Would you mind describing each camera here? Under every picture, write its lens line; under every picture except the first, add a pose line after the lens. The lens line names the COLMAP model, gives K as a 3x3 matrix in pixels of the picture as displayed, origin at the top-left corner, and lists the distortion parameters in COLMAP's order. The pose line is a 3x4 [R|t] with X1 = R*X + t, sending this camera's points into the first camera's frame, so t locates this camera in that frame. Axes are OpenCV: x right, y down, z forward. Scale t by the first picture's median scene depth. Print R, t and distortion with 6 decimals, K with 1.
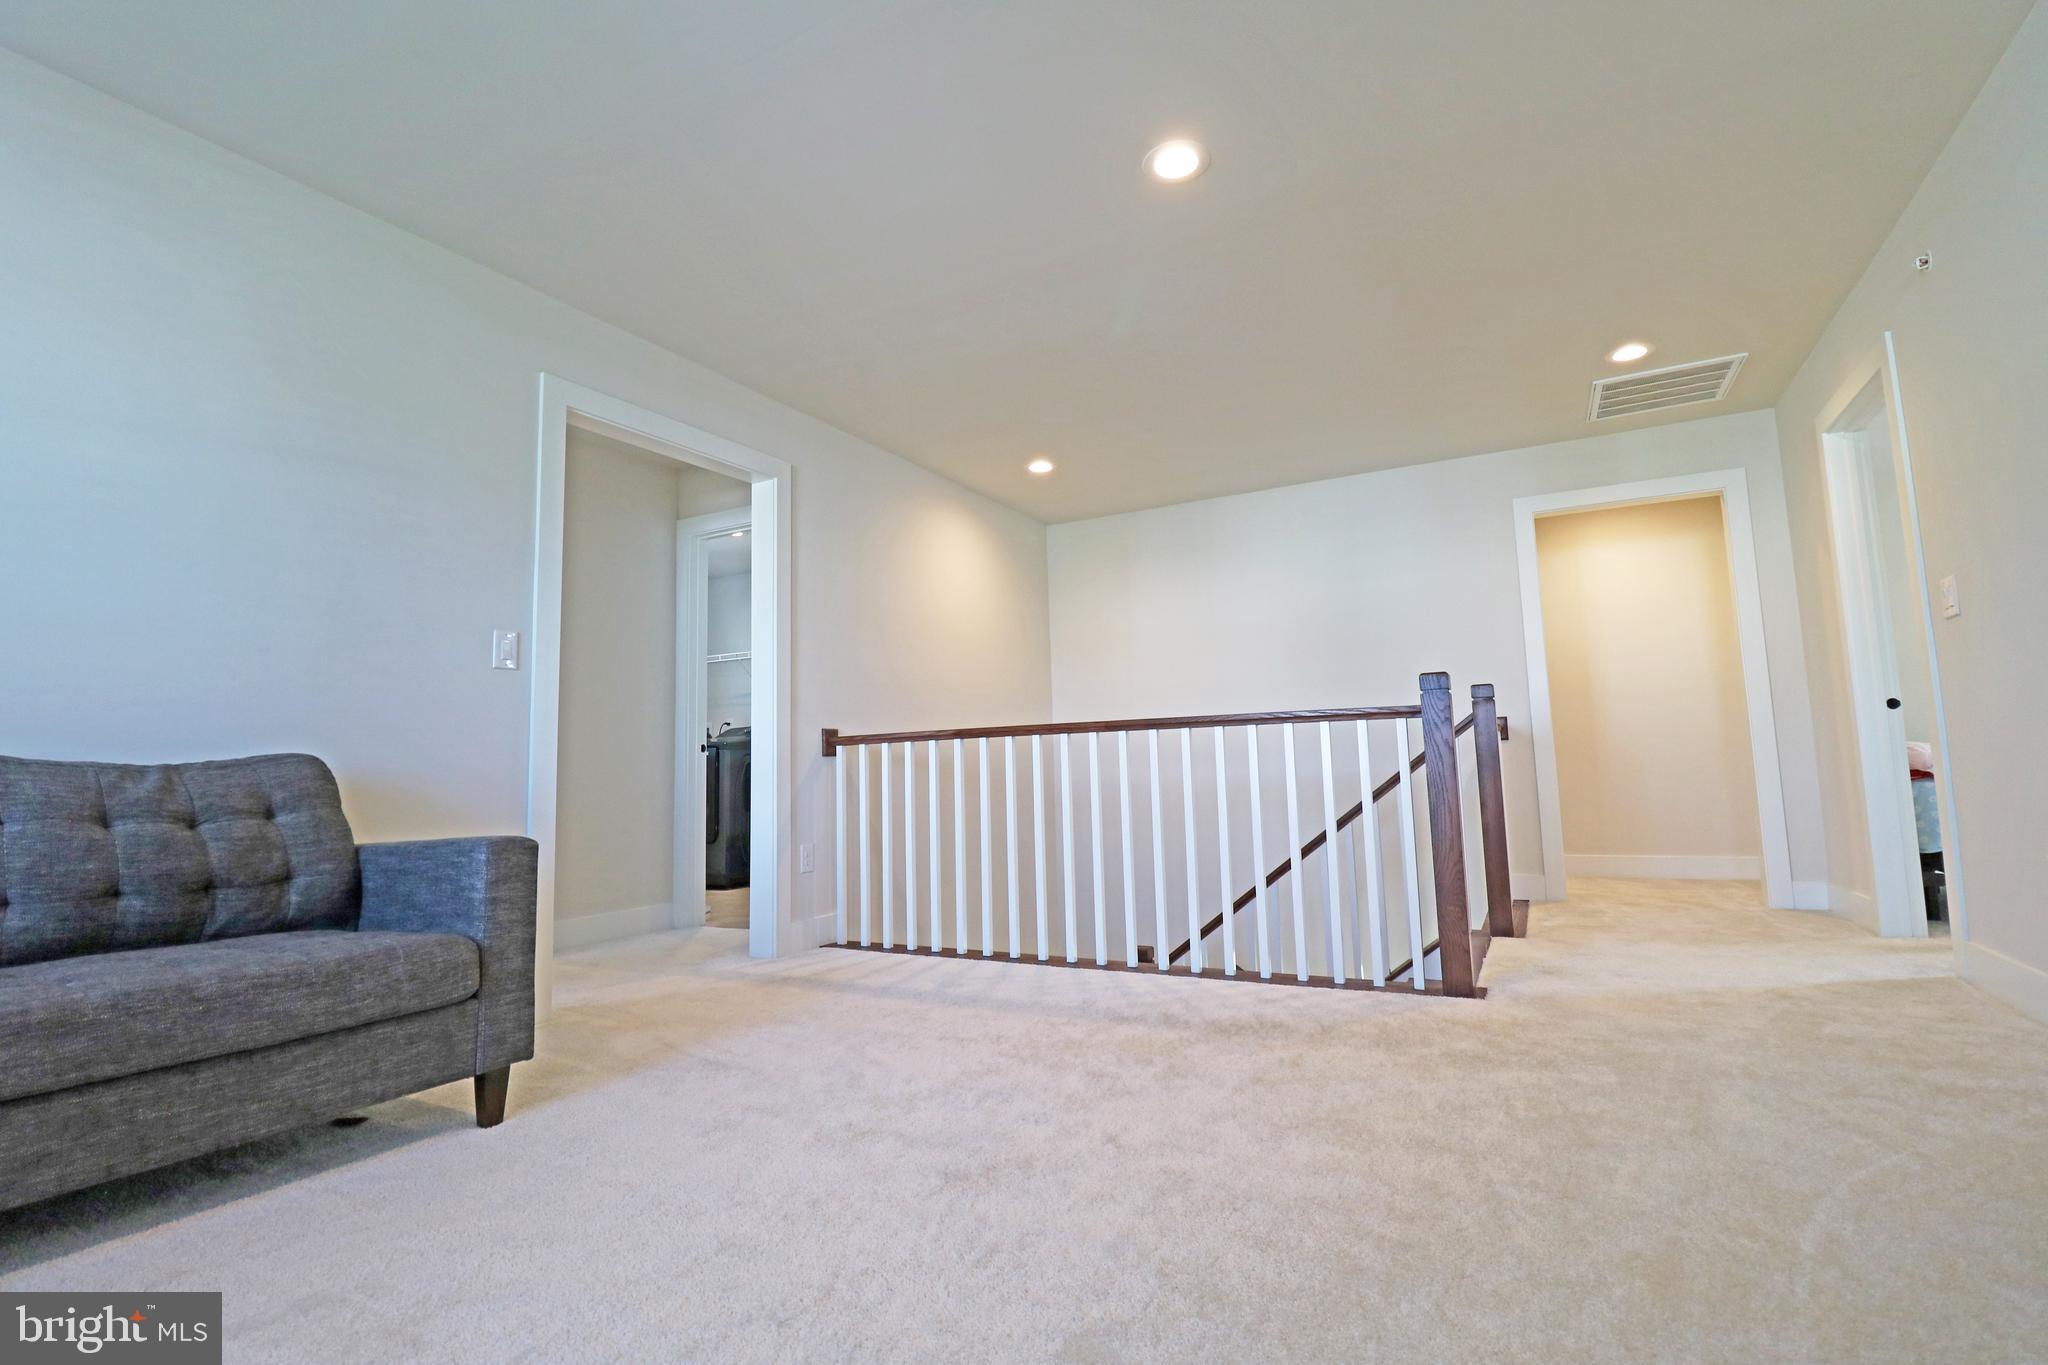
lens RADIAL K [[945.3, 0, 1021.4], [0, 945.3, 679.7], [0, 0, 1]] dist [-0.015193, -0.001785]
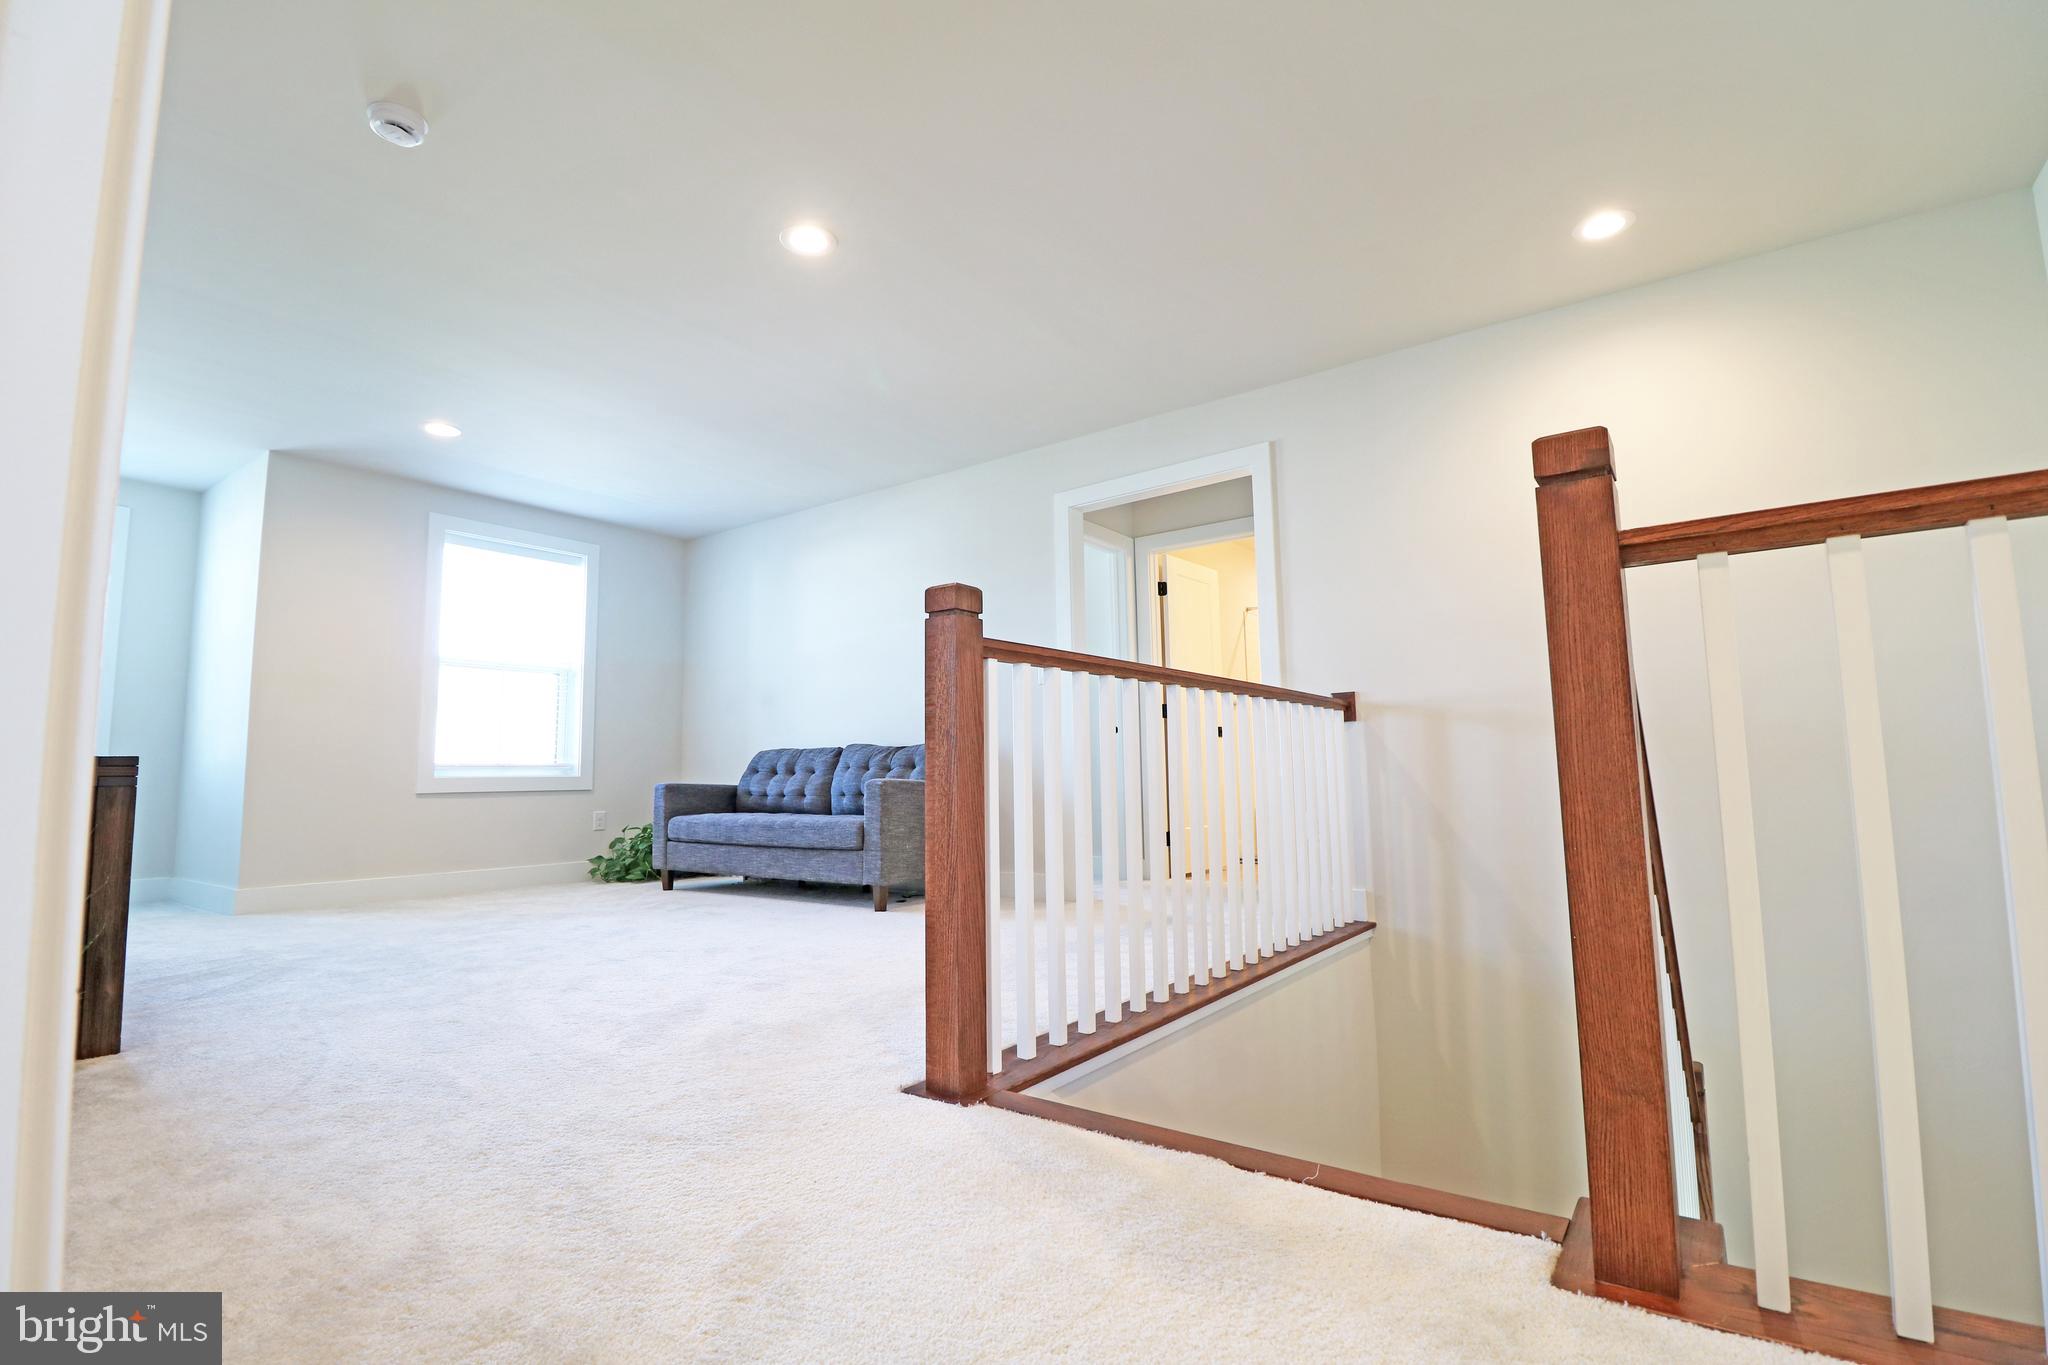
lens RADIAL K [[945.3, 0, 1030.5], [0, 945.3, 678.1], [0, 0, 1]] dist [-0.015193, -0.001785]
pose [[-0.118771, -0.081020, -0.989611, 1.880157], [0.121236, 0.988025, -0.095441, 0.230163], [0.985492, -0.131312, -0.107526, 1.952184]]
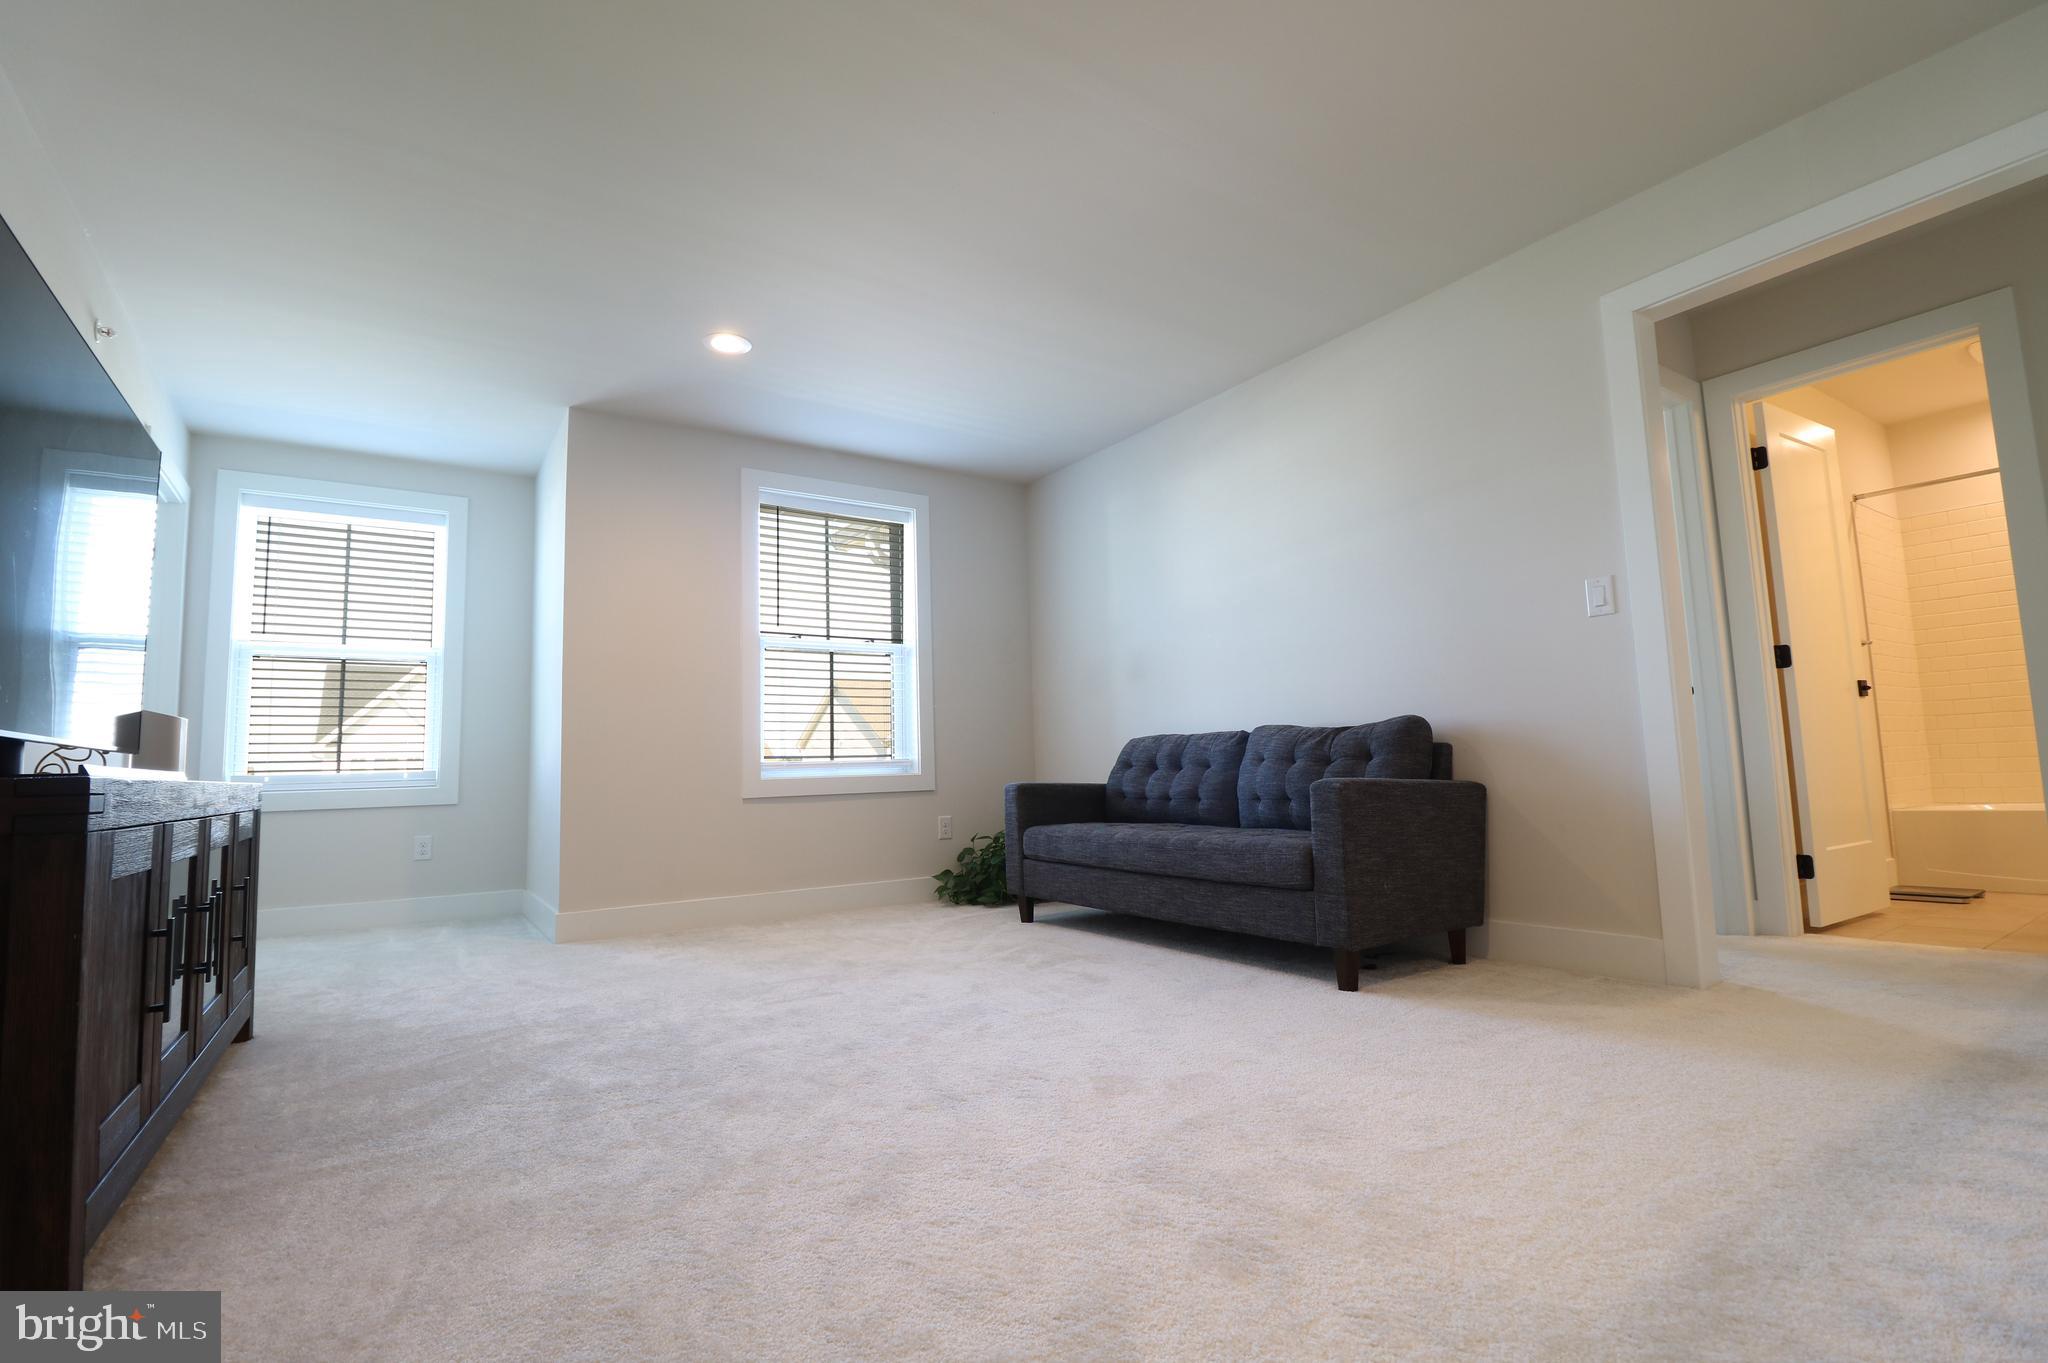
lens RADIAL K [[945.3, 0, 1016.3], [0, 945.3, 679.4], [0, 0, 1]] dist [-0.015193, -0.001785]
pose [[-0.468362, -0.049240, -0.882163, 1.046223], [0.130220, 0.983695, -0.124044, 0.166833], [0.873888, -0.172973, -0.454314, 1.518133]]
